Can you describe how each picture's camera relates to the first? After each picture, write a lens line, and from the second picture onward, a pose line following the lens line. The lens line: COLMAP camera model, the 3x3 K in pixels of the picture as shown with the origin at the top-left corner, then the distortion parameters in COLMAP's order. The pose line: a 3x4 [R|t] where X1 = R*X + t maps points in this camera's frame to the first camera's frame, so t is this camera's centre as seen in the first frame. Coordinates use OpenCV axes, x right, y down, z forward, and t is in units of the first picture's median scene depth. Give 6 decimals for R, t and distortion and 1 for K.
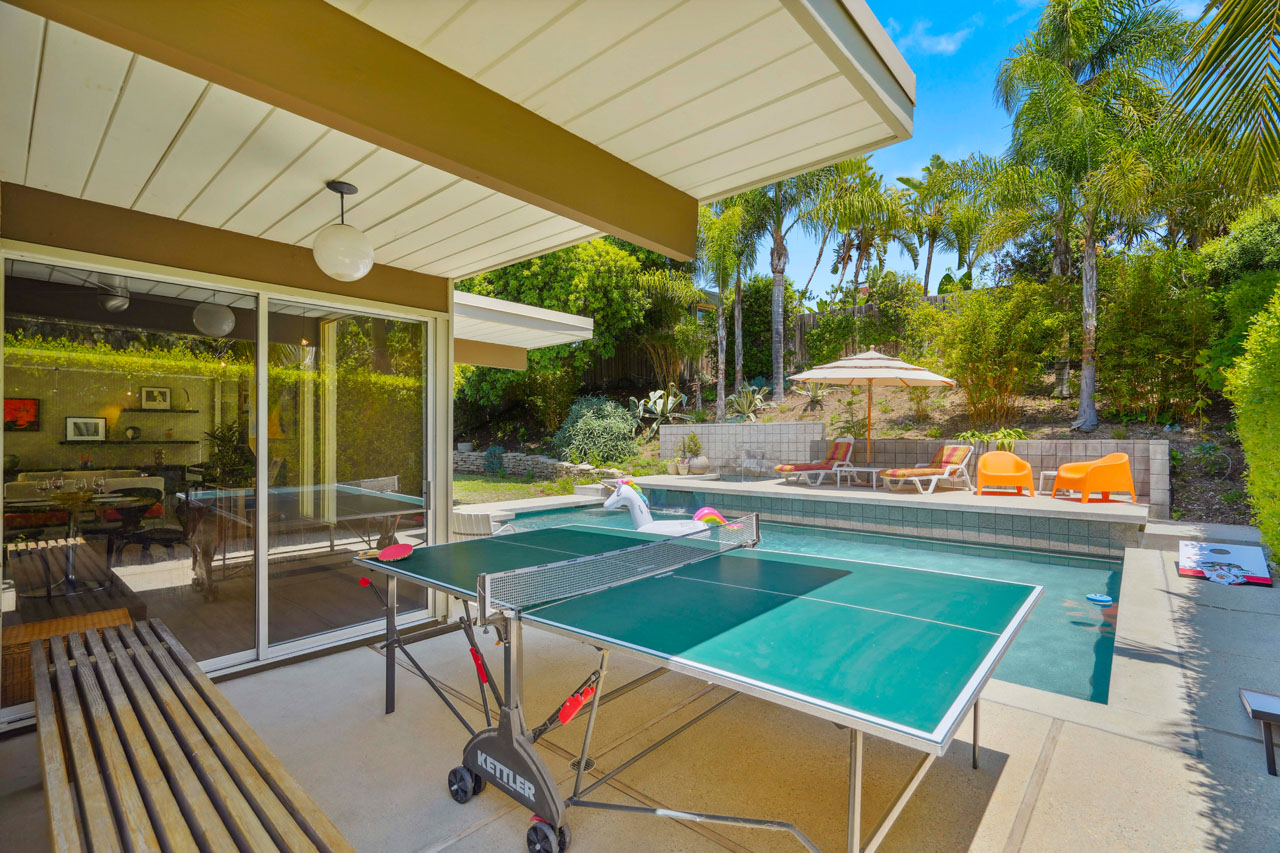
lens RADIAL K [[581.2, 0, 640.0], [0, 581.2, 426.5], [0, 0, 1]] dist [-0.000653, 0.000535]
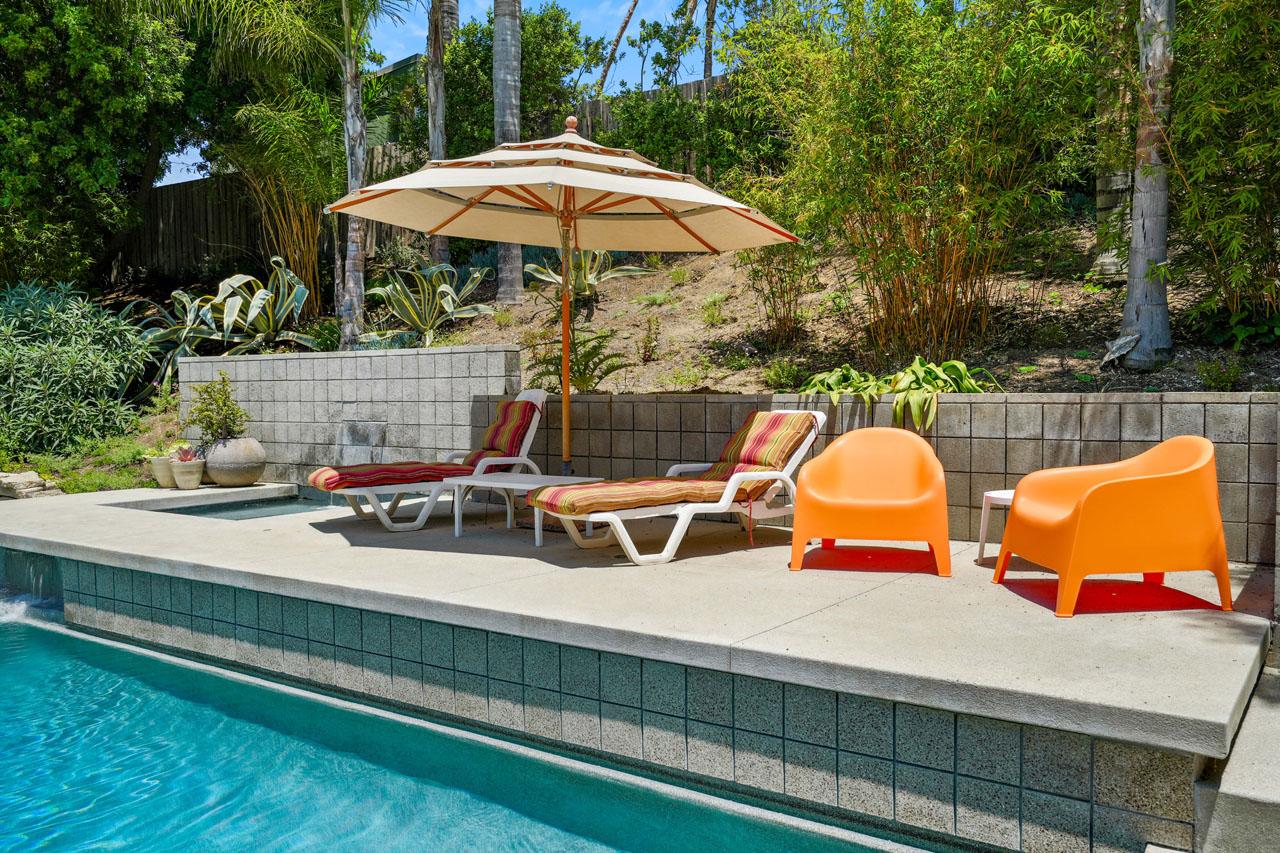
lens RADIAL K [[1029.8, 0, 640.0], [0, 1029.8, 426.5], [0, 0, 1]] dist [0.006910, 0.003837]
pose [[0.992480, -0.007223, 0.122196, 0.388407], [0.000622, 0.998542, 0.053968, 0.009651], [-0.122407, -0.053486, 0.991038, 0.413143]]
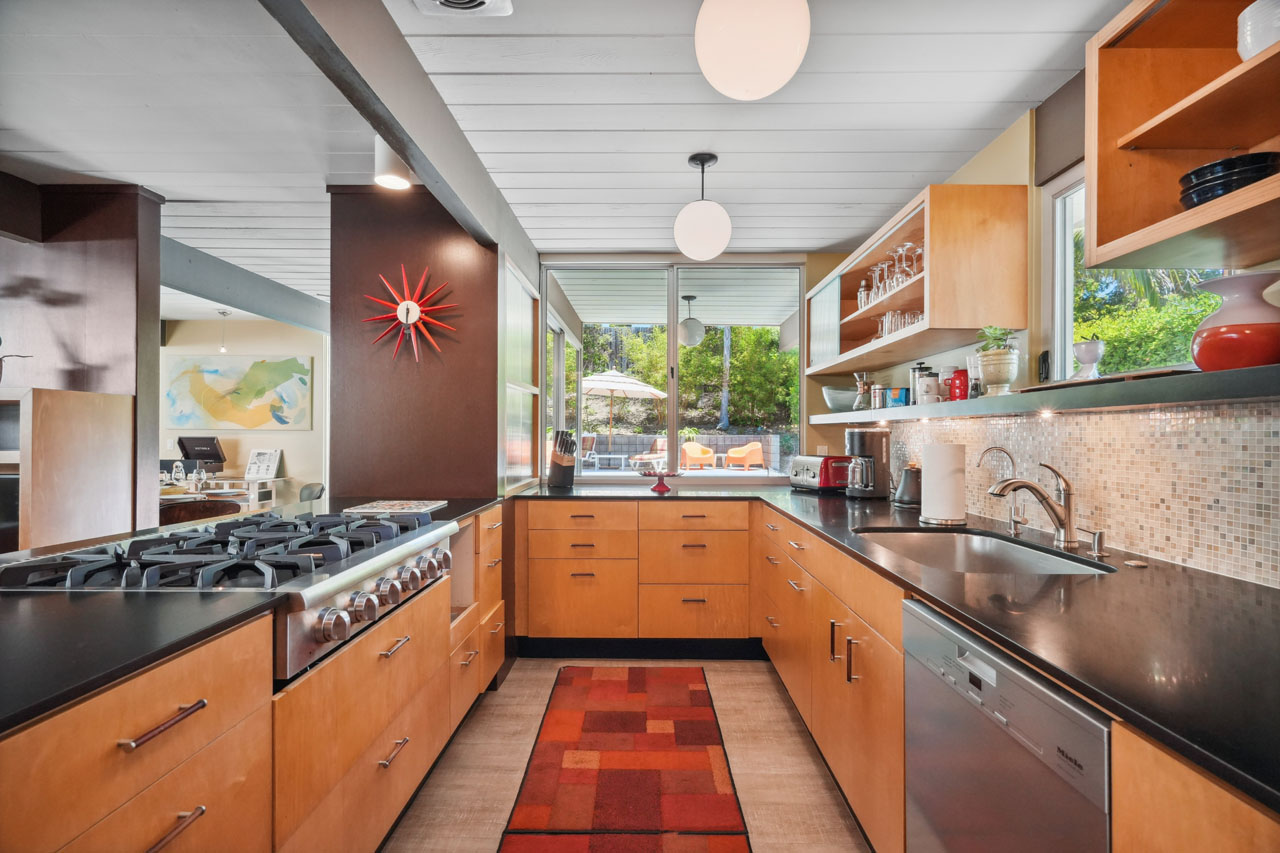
lens RADIAL K [[581.2, 0, 640.0], [0, 581.2, 426.5], [0, 0, 1]] dist [-0.000653, 0.000535]
pose [[0.745745, 0.009872, 0.666159, -0.500872], [-0.014269, 0.999898, 0.001156, 0.000201], [-0.666079, -0.010367, 0.745809, -0.069536]]
